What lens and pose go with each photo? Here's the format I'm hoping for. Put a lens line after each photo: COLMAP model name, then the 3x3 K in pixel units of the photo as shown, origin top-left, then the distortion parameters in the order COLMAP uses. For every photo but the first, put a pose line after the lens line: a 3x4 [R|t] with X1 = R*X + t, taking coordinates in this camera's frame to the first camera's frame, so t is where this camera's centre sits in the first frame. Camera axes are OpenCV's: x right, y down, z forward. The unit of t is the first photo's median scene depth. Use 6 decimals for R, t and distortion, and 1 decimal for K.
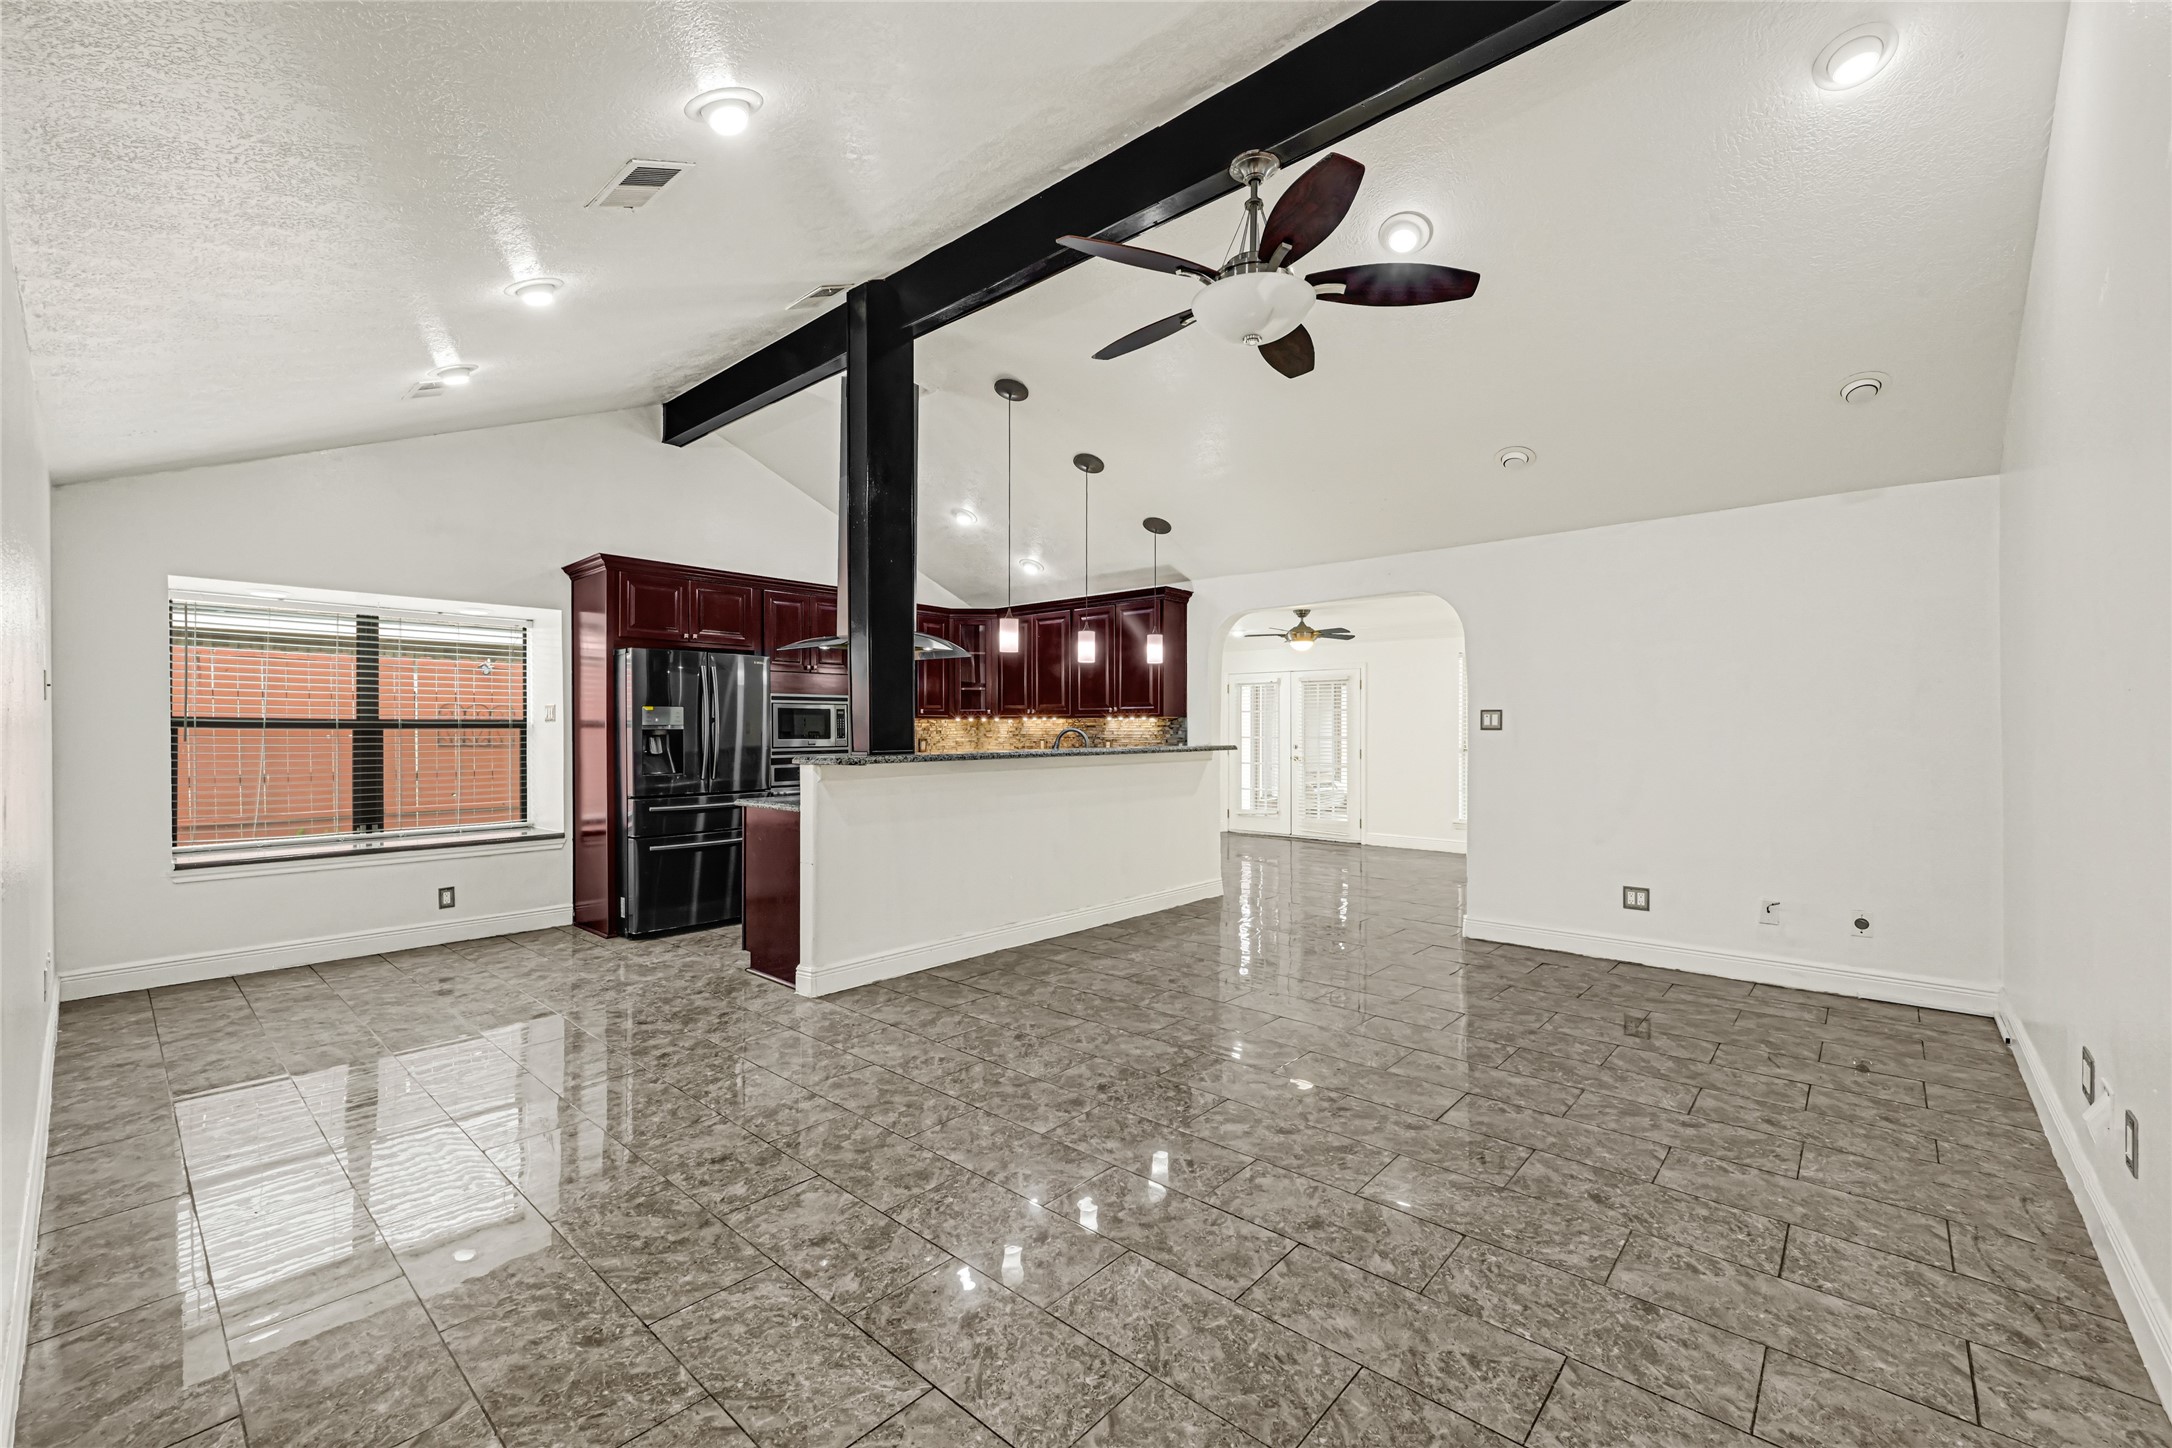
lens RADIAL K [[883.6, 0, 1083.9], [0, 883.6, 730.7], [0, 0, 1]] dist [0.002565, 0.000135]
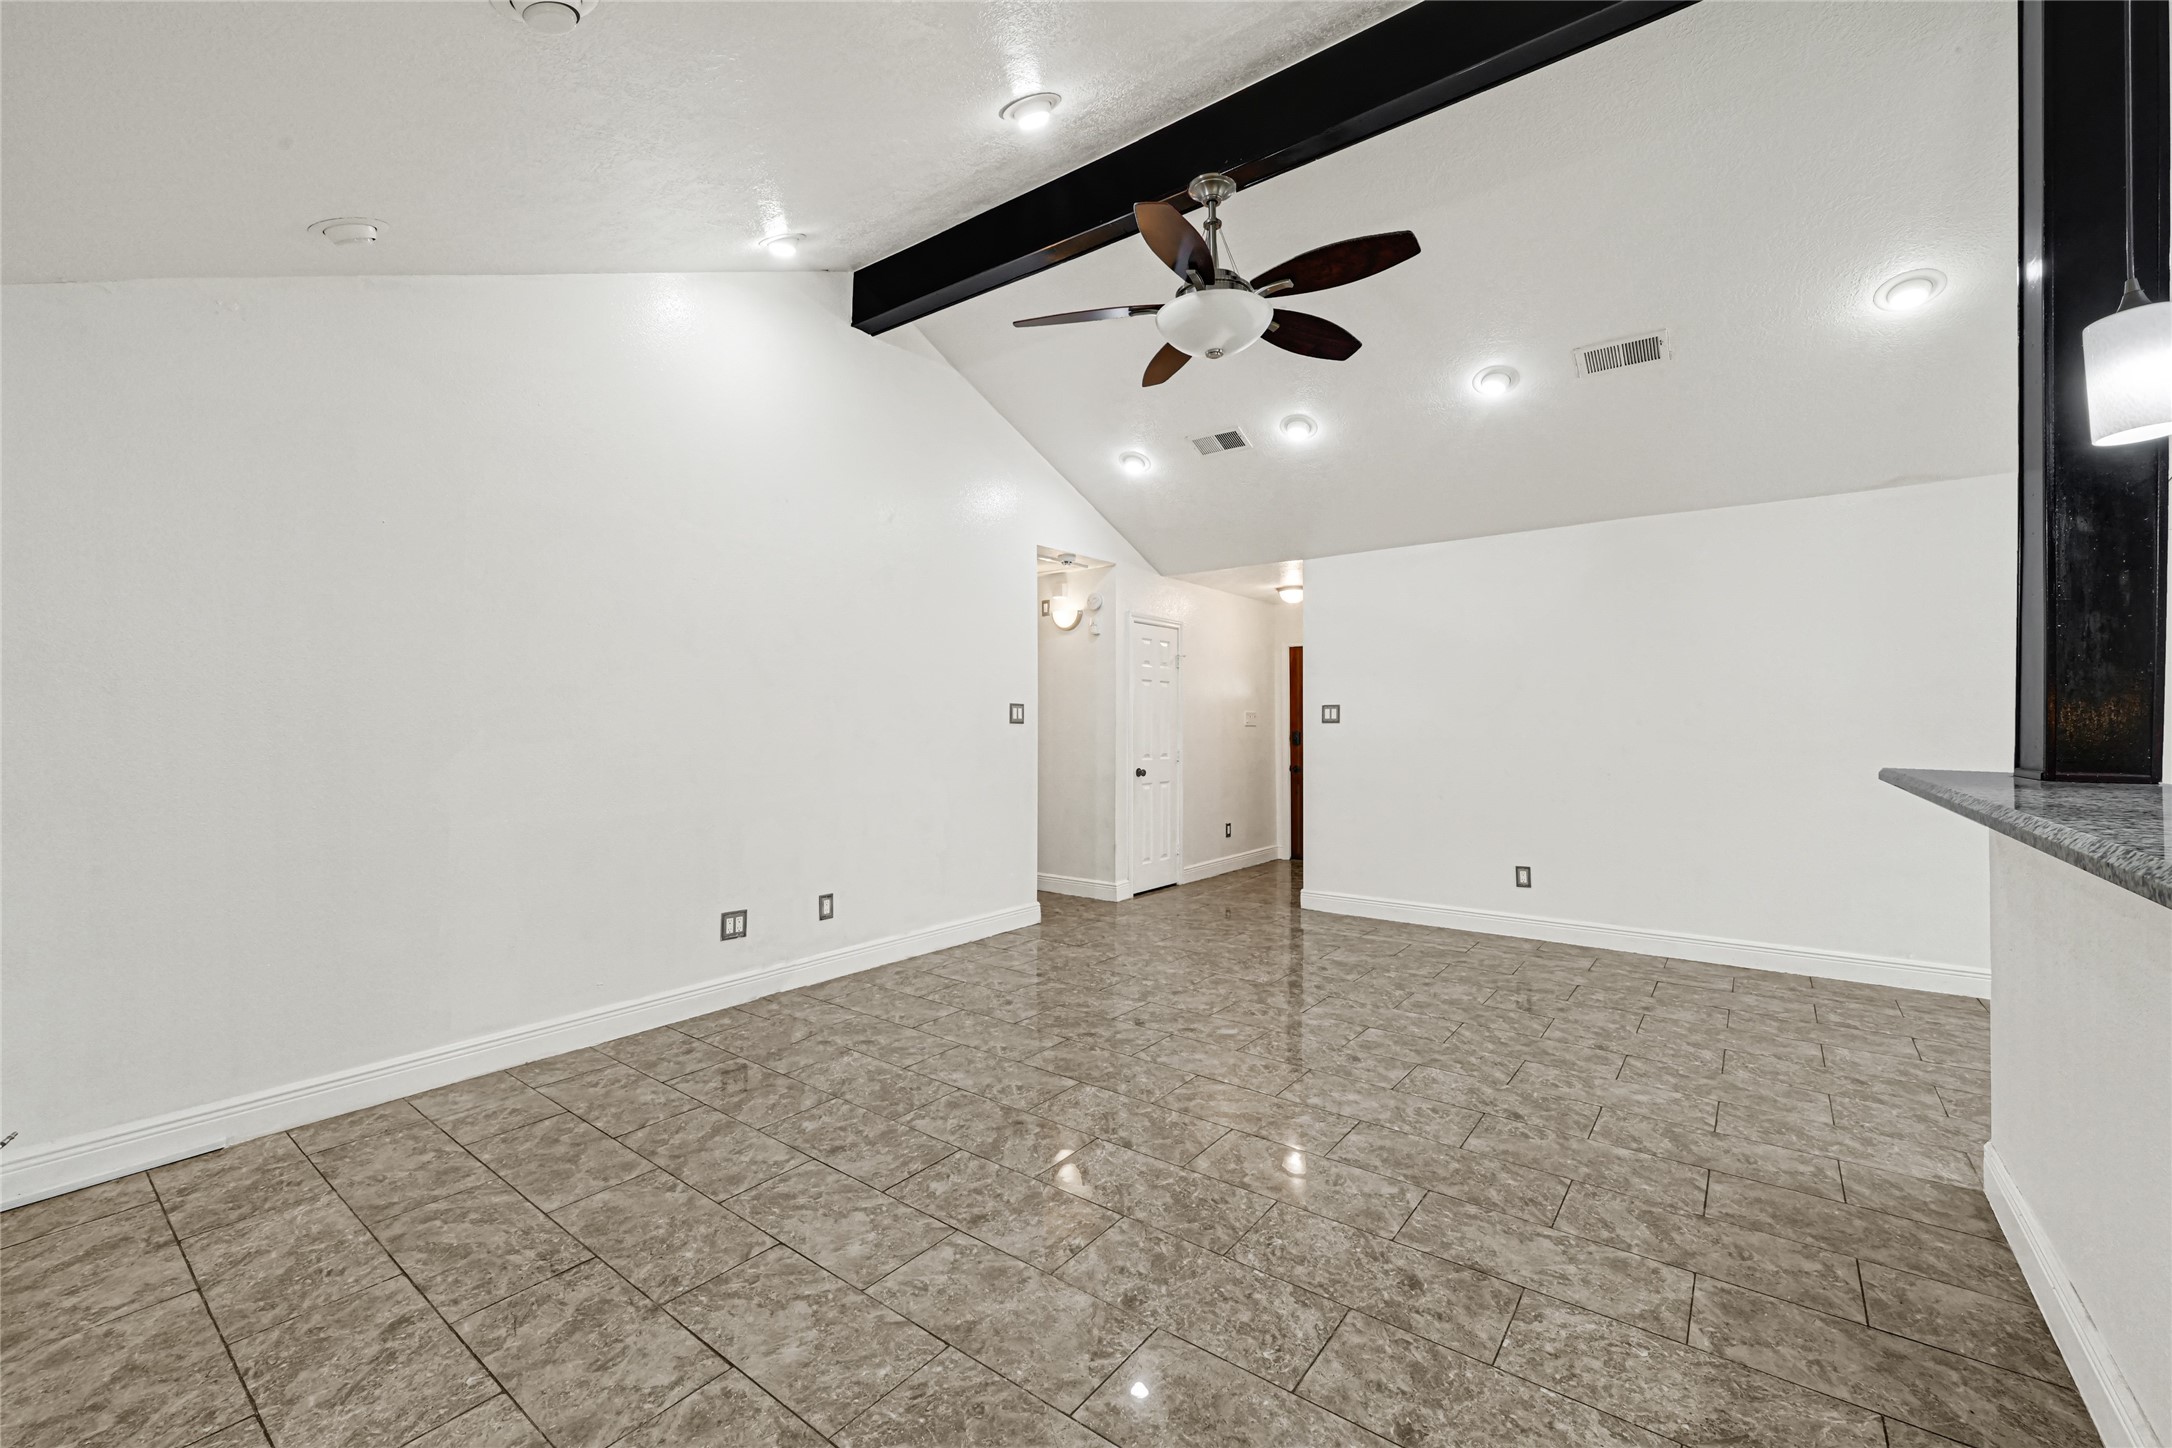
lens RADIAL K [[881.6, 0, 1091.1], [0, 881.6, 723.0], [0, 0, 1]] dist [0.000076, 0.000445]
pose [[-0.996752, 0.001255, -0.080517, 0.441918], [0.001355, 0.999998, -0.001198, -0.001007], [0.080515, -0.001303, -0.996753, 2.123360]]
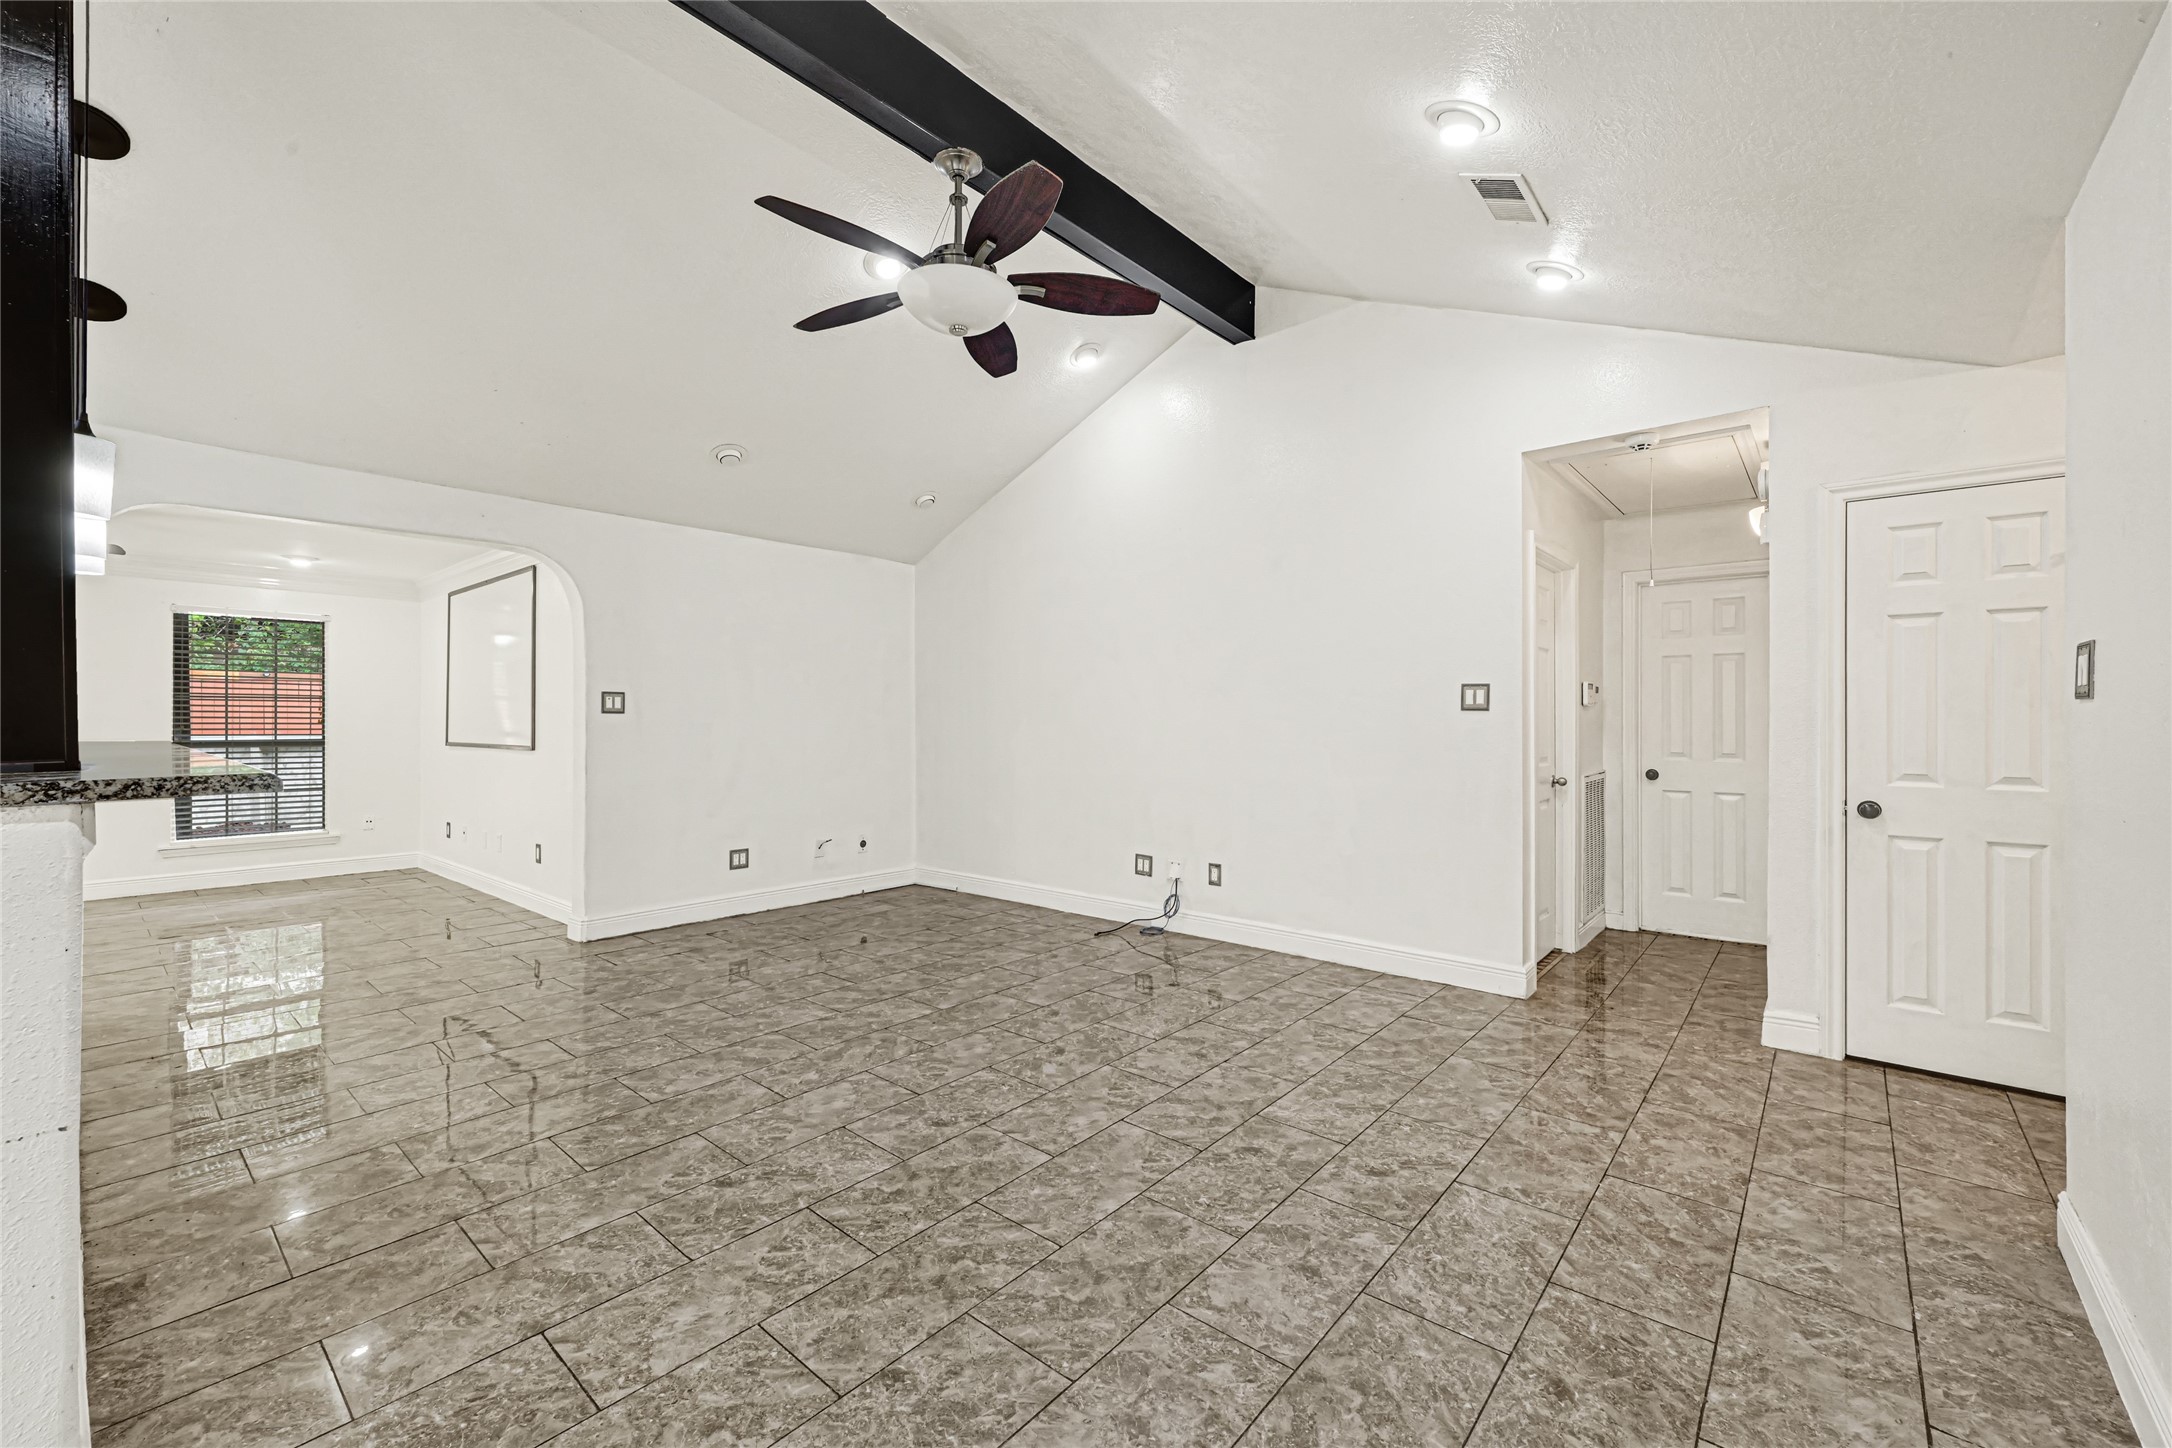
lens RADIAL K [[881.6, 0, 1091.1], [0, 881.6, 723.0], [0, 0, 1]] dist [0.000076, 0.000445]
pose [[-0.024833, -0.002078, 0.999689, -0.870977], [0.000143, 0.999998, 0.002082, 0.014333], [-0.999692, 0.000195, -0.024832, 0.912775]]
